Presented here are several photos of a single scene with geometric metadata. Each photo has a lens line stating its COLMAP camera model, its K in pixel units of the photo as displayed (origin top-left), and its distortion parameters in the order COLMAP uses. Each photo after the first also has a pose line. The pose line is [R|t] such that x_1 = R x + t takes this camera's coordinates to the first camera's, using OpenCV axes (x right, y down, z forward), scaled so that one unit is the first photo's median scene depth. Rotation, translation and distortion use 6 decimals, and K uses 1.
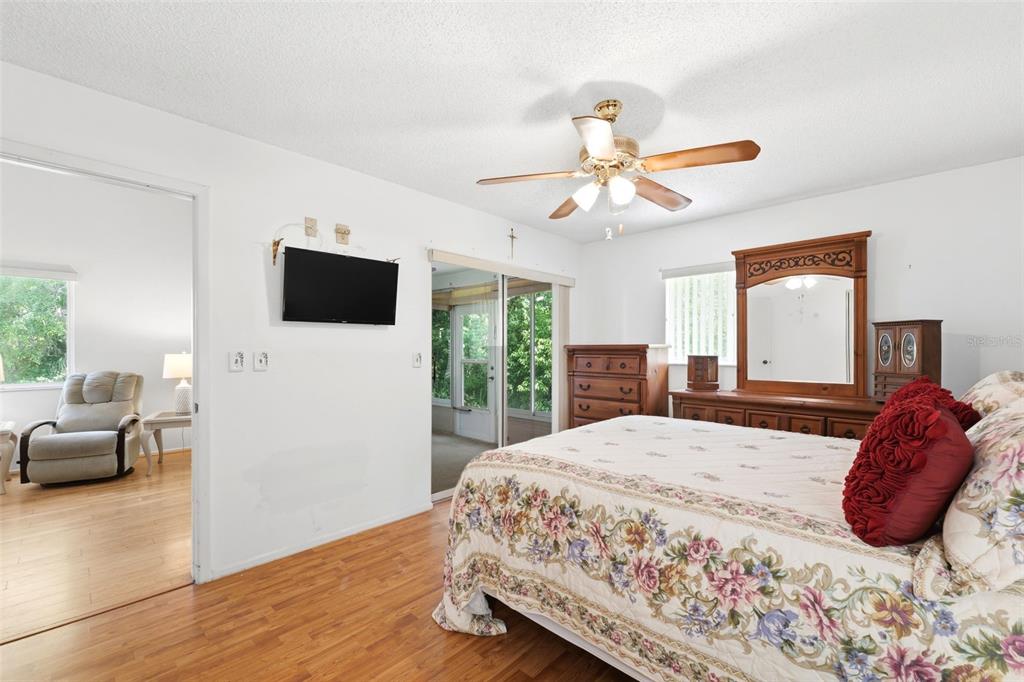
lens RADIAL K [[421.4, 0, 510.4], [0, 421.4, 348.3], [0, 0, 1]] dist [0.003749, 0.000028]
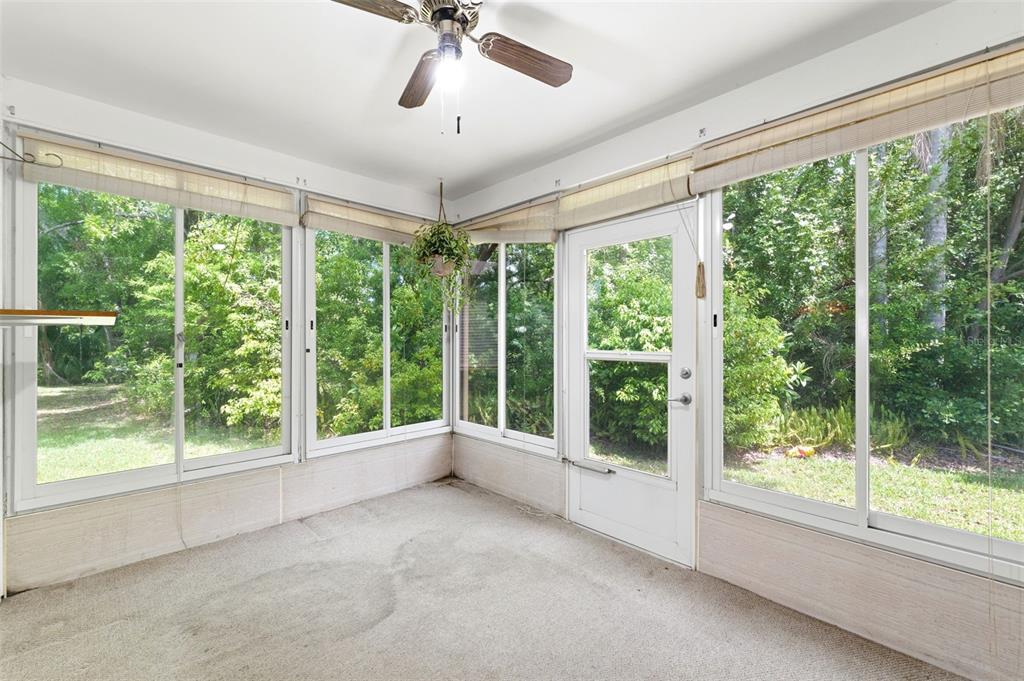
lens RADIAL K [[421.4, 0, 513.4], [0, 421.4, 338.2], [0, 0, 1]] dist [0.003749, 0.000028]
pose [[0.999185, 0.003503, -0.040208, -0.169383], [-0.003428, 0.999992, 0.001938, 0.012441], [0.040214, -0.001798, 0.999189, 0.548552]]
